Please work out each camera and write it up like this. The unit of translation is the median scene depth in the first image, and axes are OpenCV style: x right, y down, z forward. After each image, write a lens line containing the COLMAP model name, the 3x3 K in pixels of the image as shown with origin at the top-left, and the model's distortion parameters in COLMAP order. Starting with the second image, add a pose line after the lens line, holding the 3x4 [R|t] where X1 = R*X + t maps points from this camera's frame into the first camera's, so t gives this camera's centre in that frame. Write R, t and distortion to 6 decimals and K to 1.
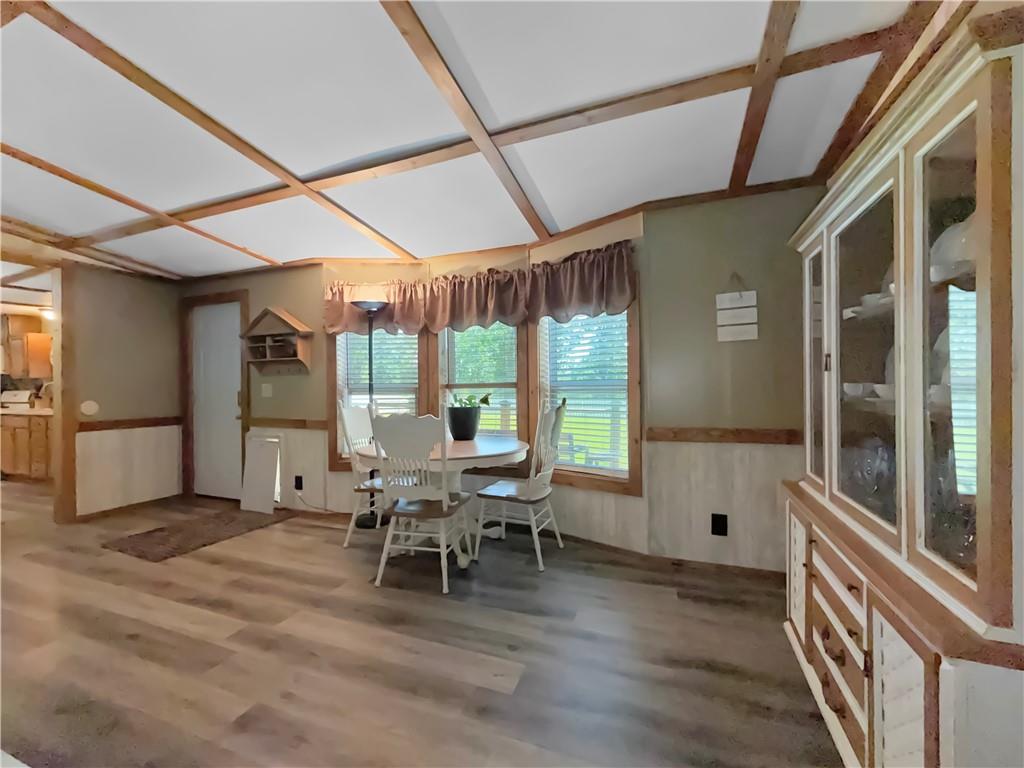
lens RADIAL K [[414.0, 0, 512.0], [0, 414.0, 384.0], [0, 0, 1]] dist [-0.000216, 0.000091]
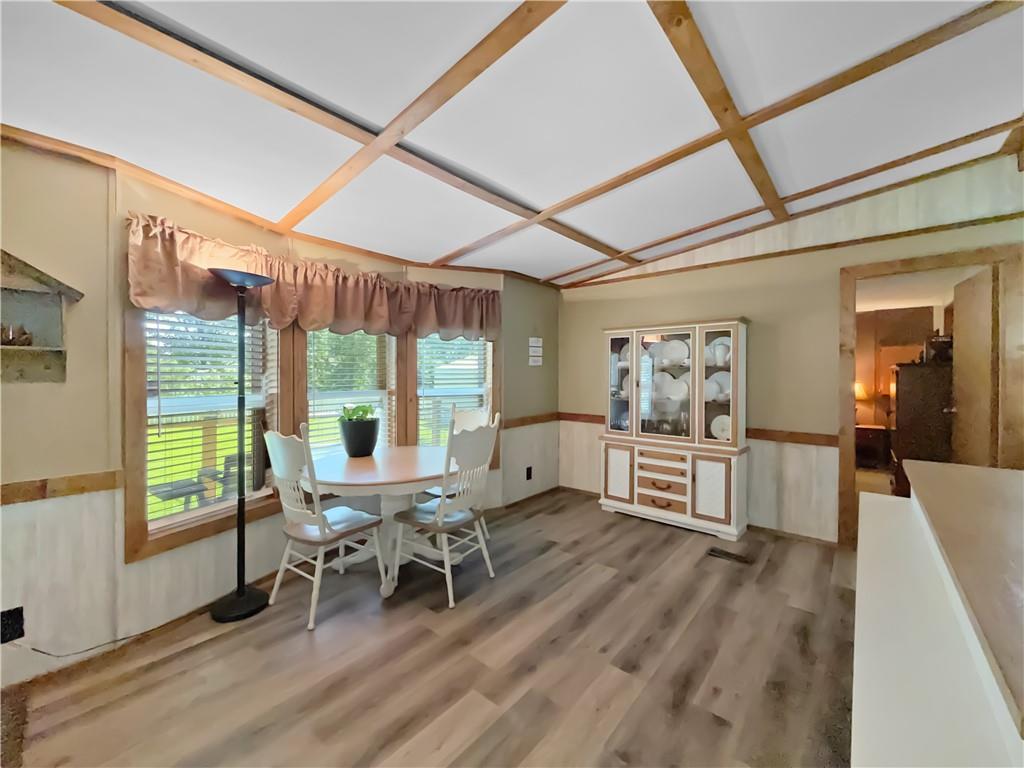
lens RADIAL K [[418.6, 0, 495.1], [0, 418.6, 377.2], [0, 0, 1]] dist [-0.000149, -0.000010]
pose [[0.346125, 0.005990, 0.938169, -0.907697], [-0.004524, 0.999979, -0.004716, -0.034914], [-0.938177, -0.002612, 0.346145, 0.424488]]
